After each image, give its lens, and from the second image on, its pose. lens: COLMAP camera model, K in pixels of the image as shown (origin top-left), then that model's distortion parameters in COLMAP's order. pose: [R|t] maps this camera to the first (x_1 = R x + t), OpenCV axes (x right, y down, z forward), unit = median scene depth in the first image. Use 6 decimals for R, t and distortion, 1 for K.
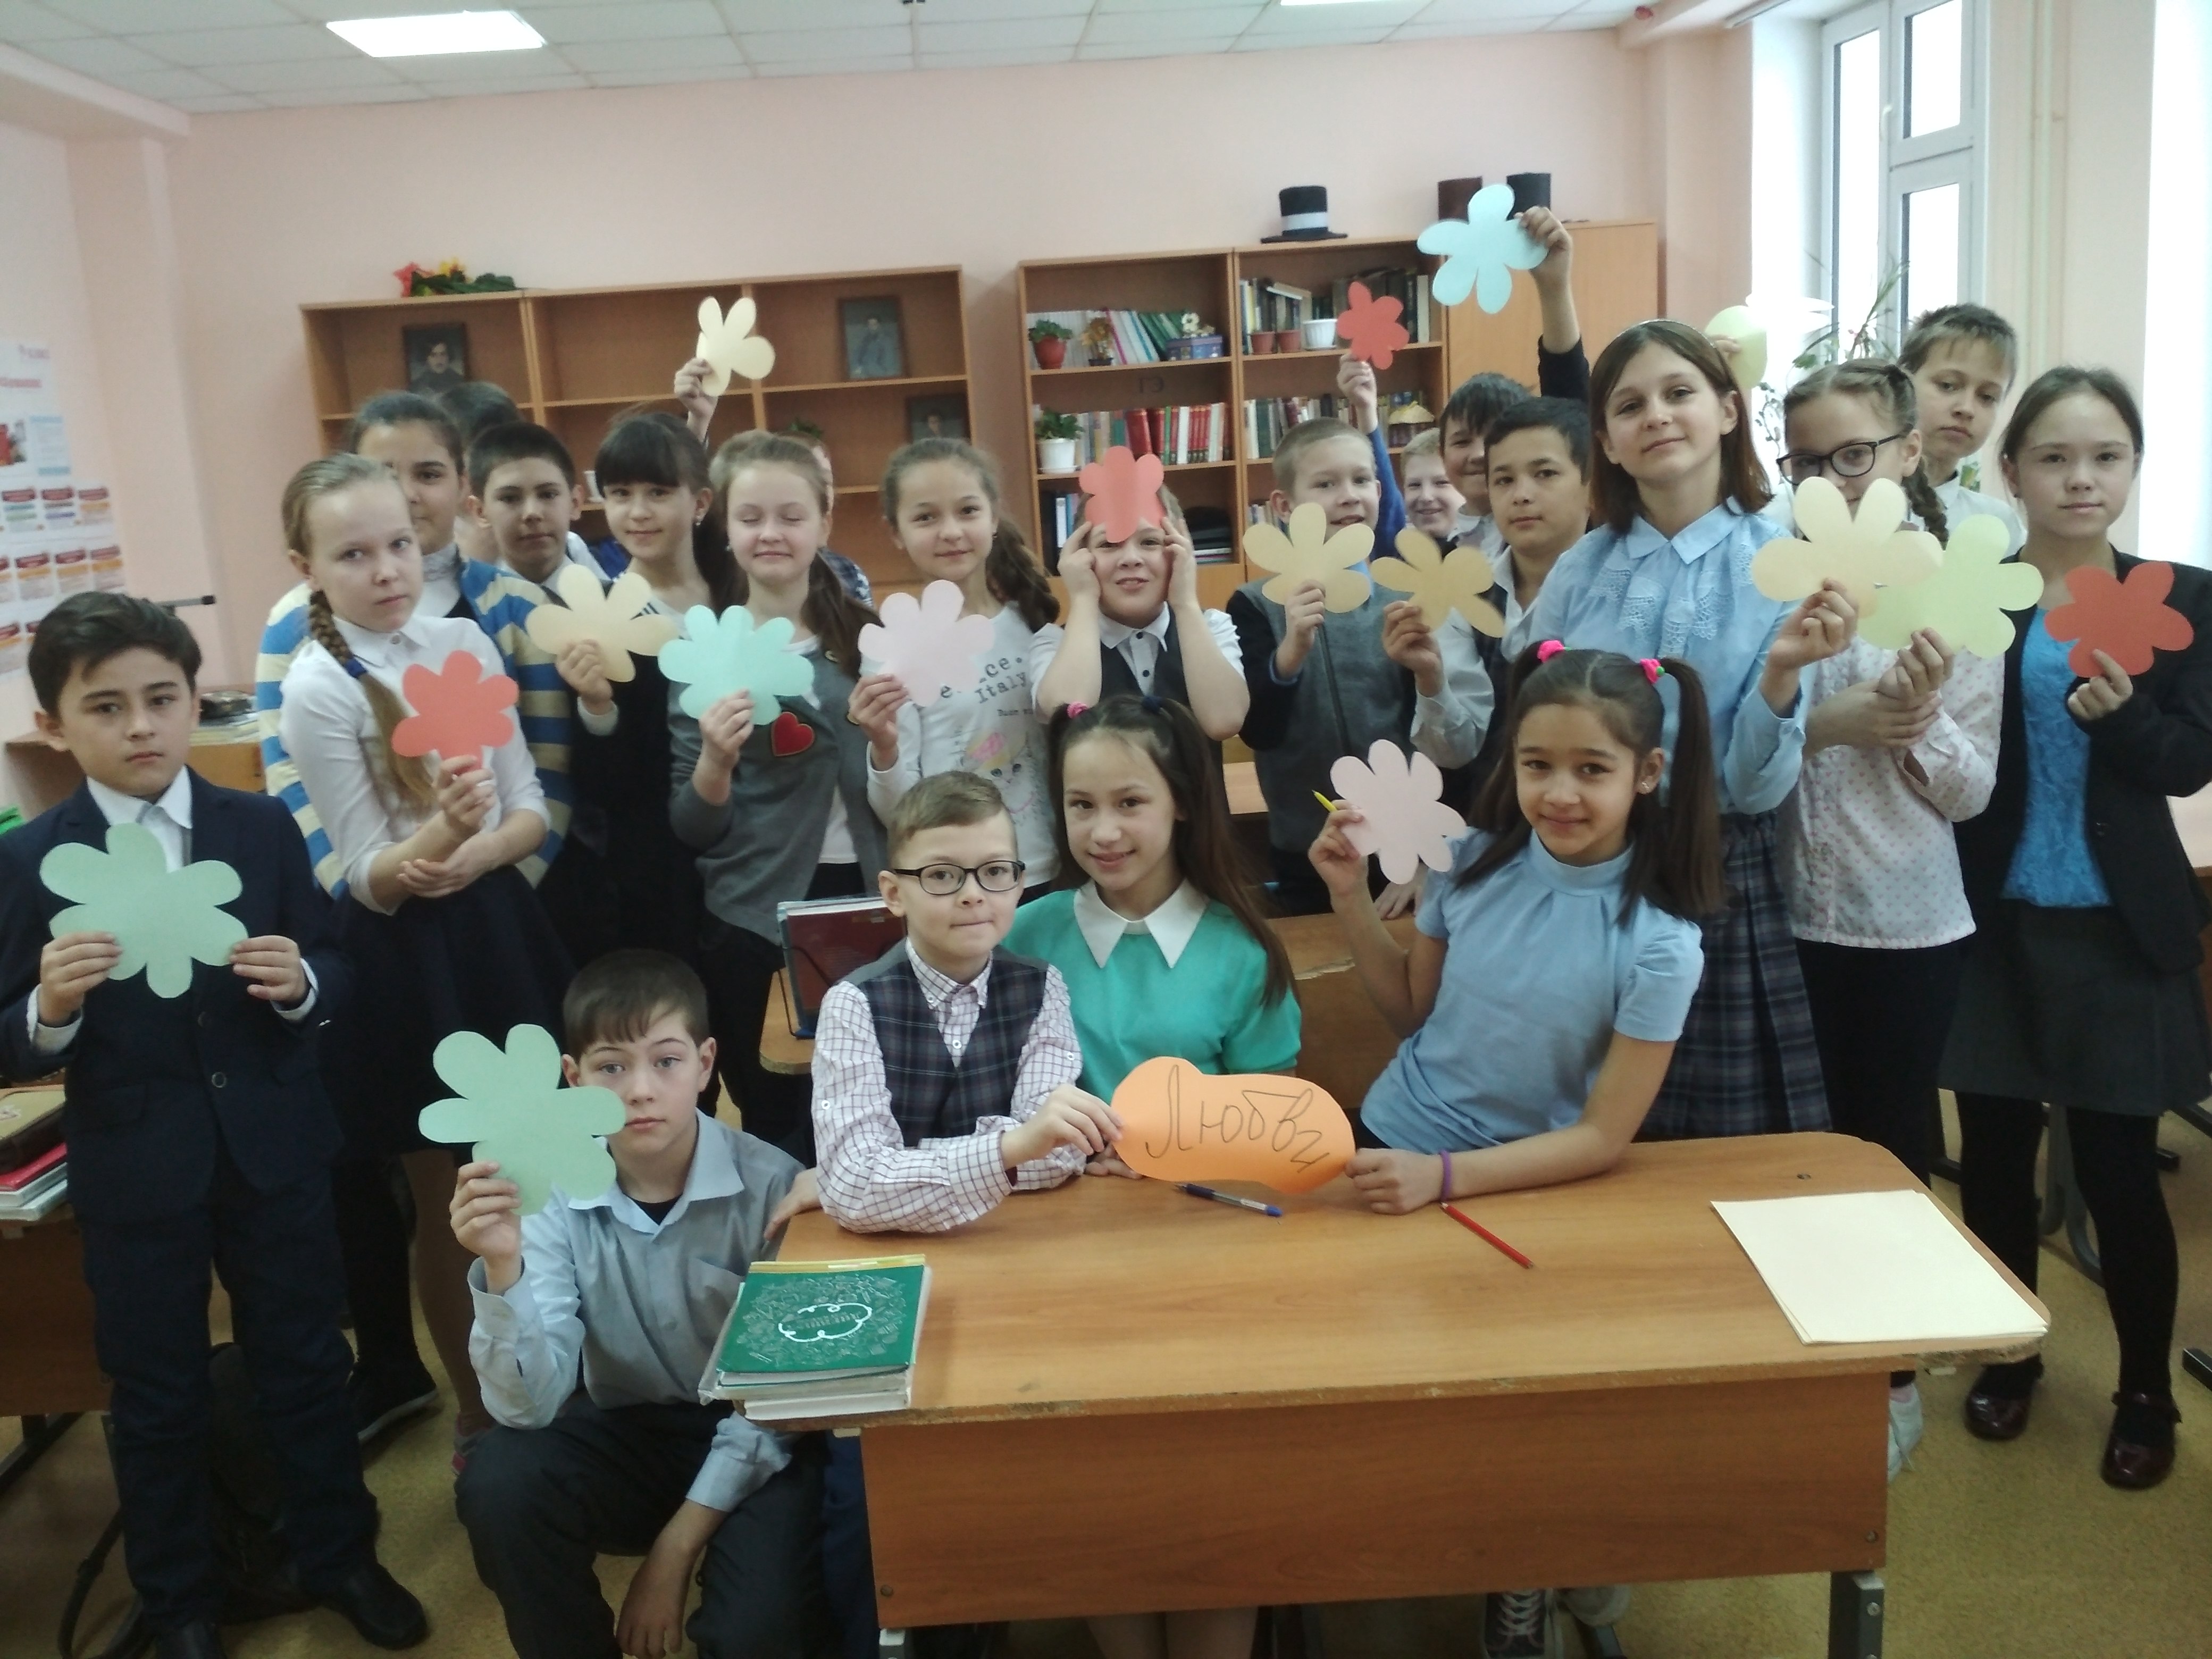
lens RADIAL K [[1897.3, 0, 1106.0], [0, 1897.3, 829.5], [0, 0, 1]] dist [0.076856, -0.166641]
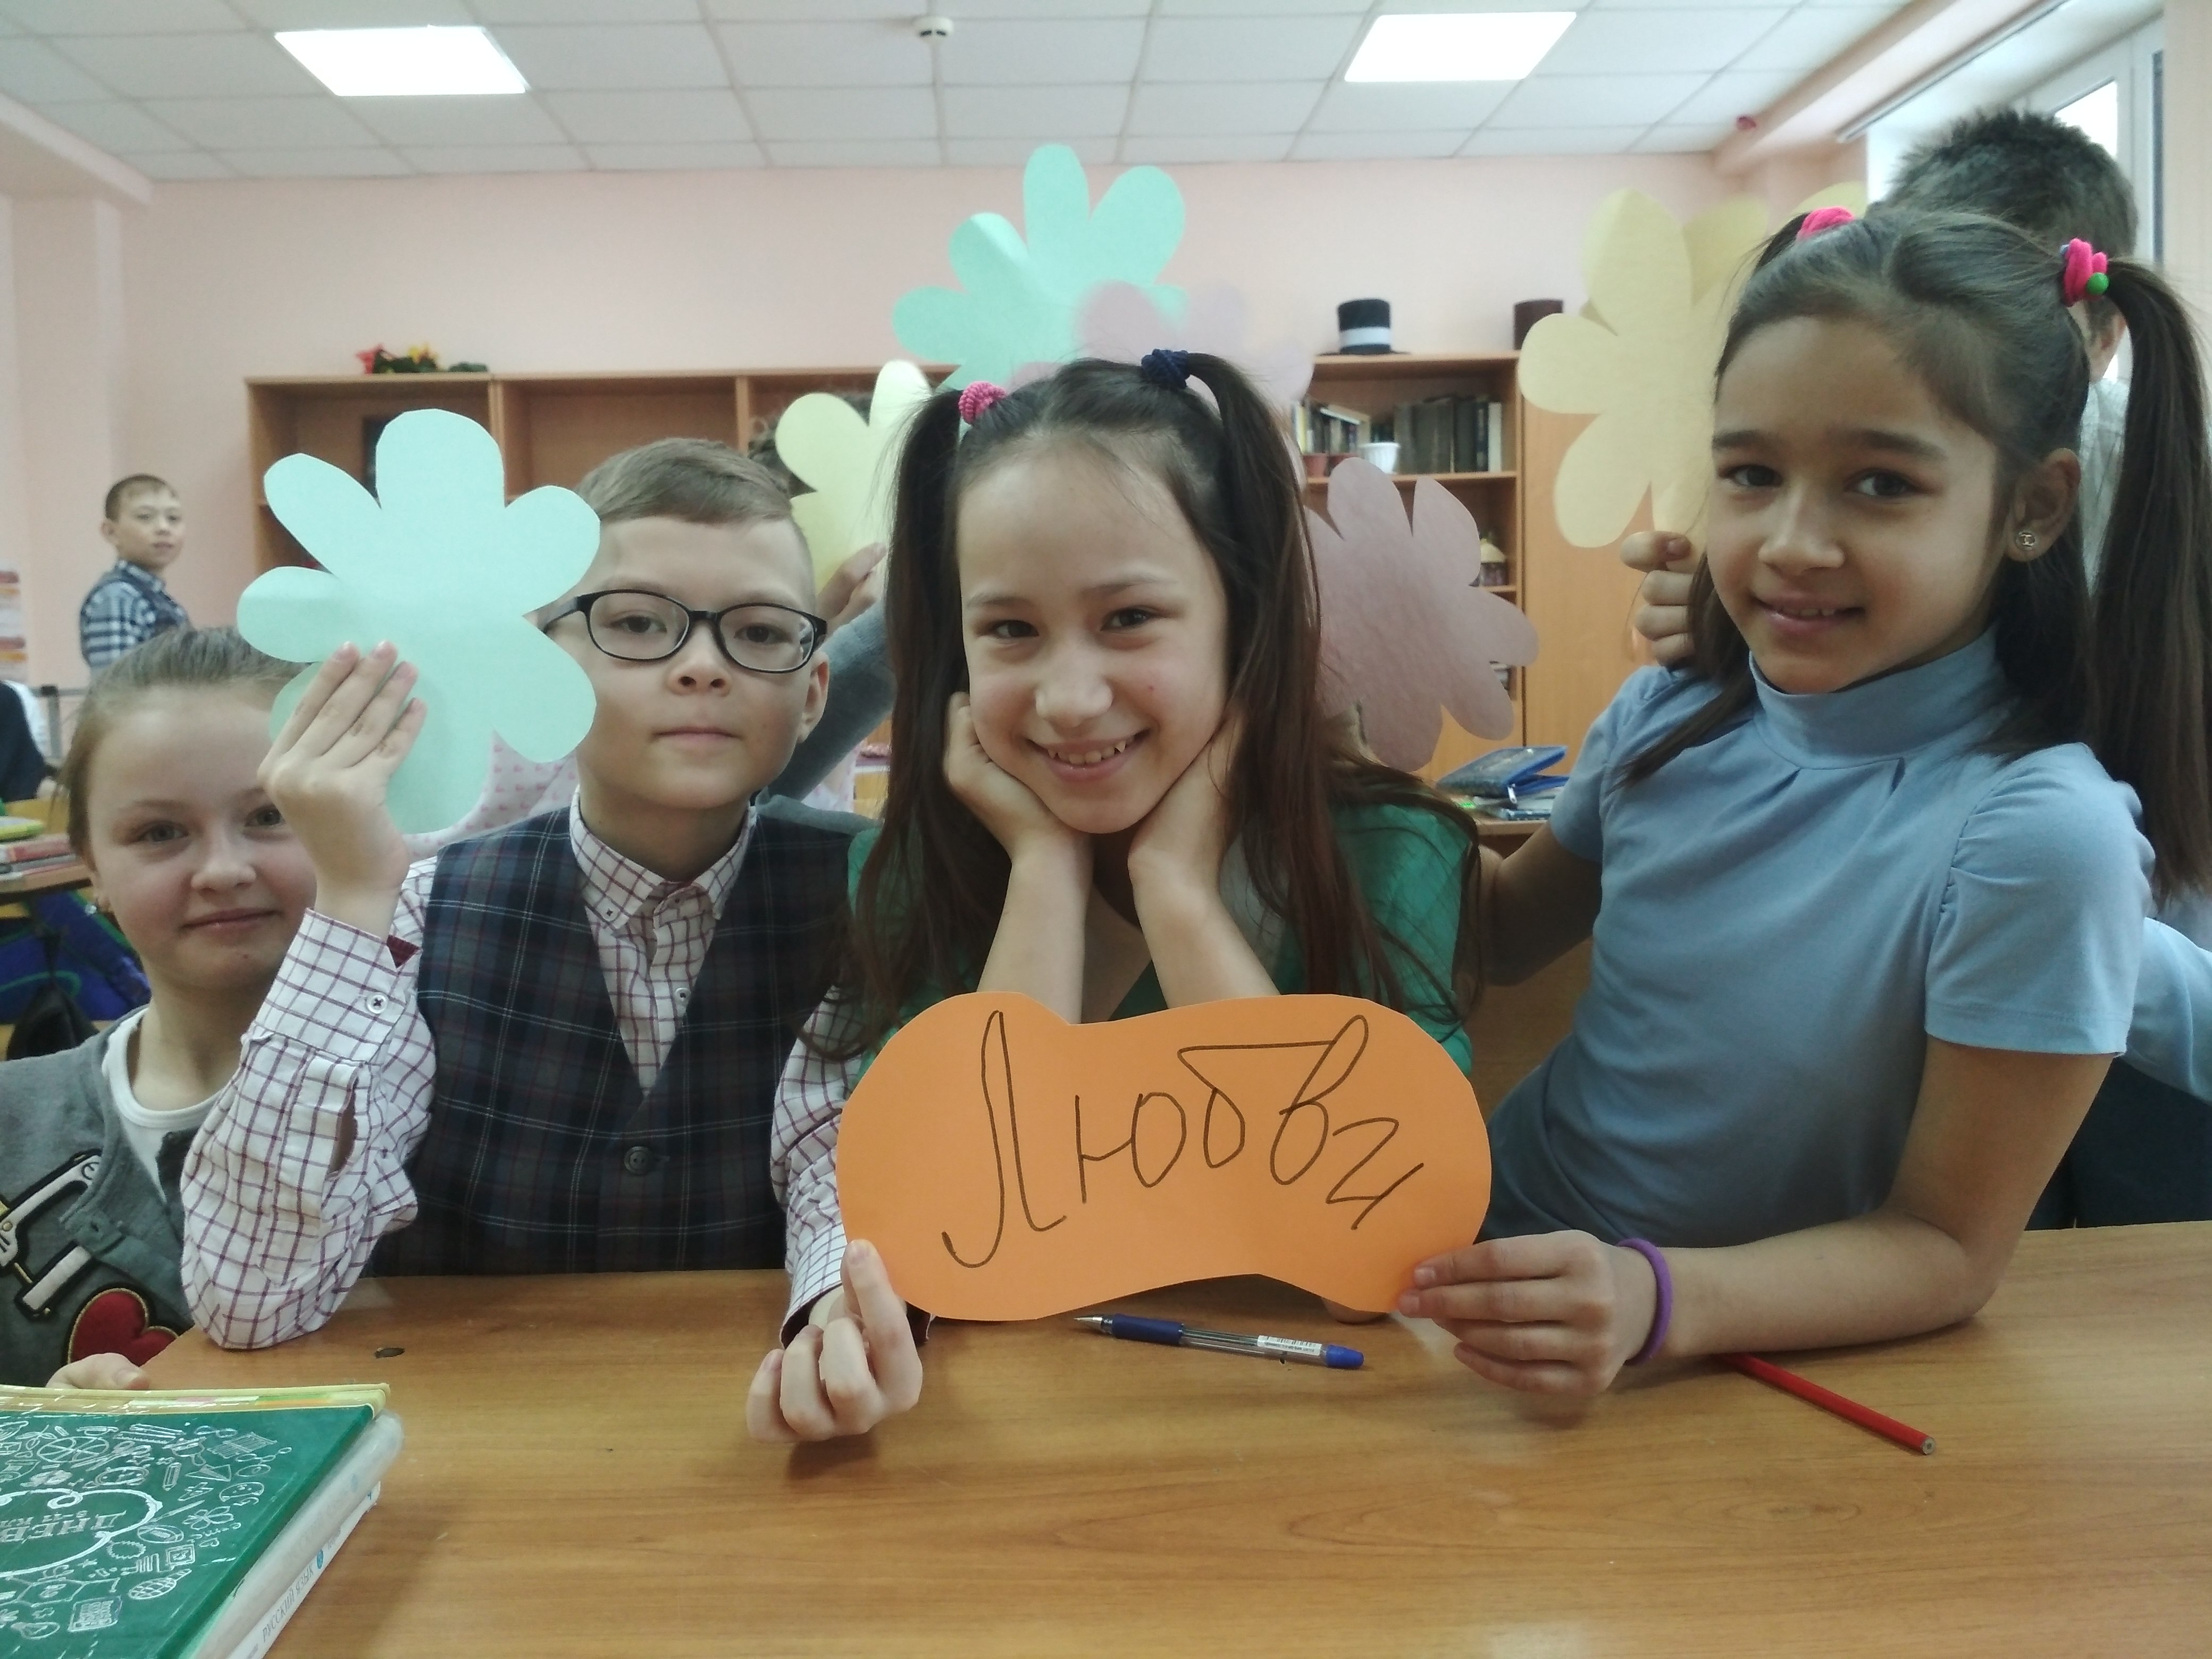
lens RADIAL K [[1867.8, 0, 1106.0], [0, 1867.8, 829.5], [0, 0, 1]] dist [0.075083, -0.171564]
pose [[0.998869, 0.040149, -0.025465, 0.014029], [-0.043329, 0.989206, -0.139981, 0.041014], [0.019570, 0.140926, 0.989827, 0.155639]]
